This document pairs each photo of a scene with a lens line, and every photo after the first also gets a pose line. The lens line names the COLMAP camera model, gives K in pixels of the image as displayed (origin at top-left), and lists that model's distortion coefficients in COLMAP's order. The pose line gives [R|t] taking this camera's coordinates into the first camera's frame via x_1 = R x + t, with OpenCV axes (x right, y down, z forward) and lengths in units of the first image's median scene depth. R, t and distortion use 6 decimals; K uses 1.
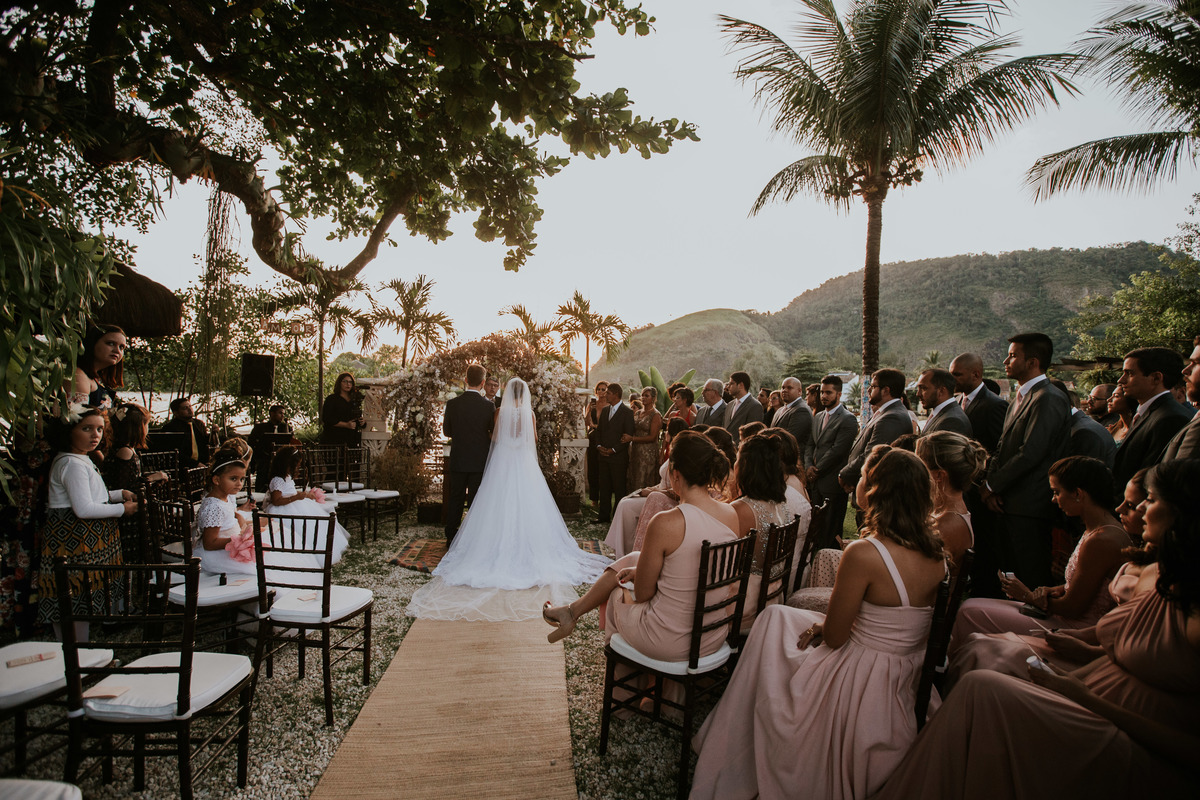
lens RADIAL K [[579.8, 0, 593.8], [0, 579.8, 398.4], [0, 0, 1]] dist [-0.073637, 0.043060]
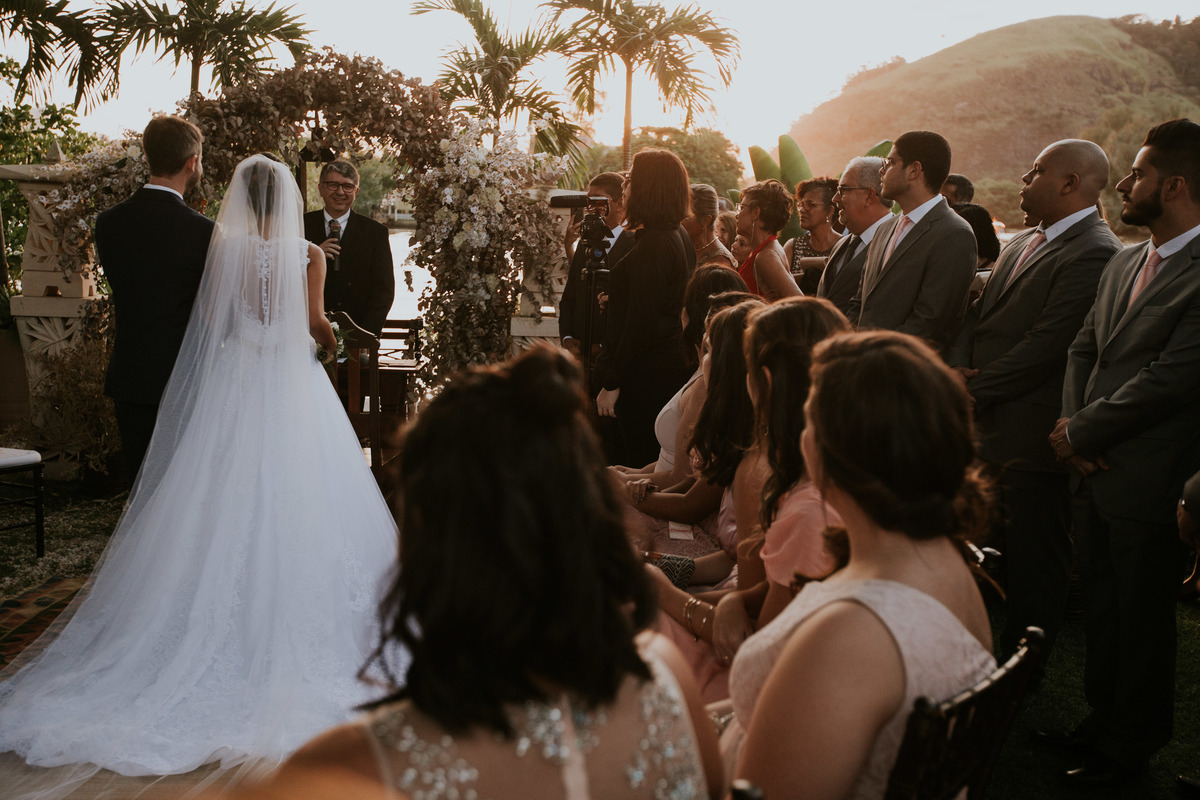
lens RADIAL K [[1176.7, 0, 595.8], [0, 1176.7, 399.1], [0, 0, 1]] dist [0.004430, 0.123238]
pose [[0.989670, 0.017865, -0.142250, 0.111964], [0.003686, 0.988707, 0.149816, 0.003487], [0.143320, -0.148792, 0.978427, 0.190080]]
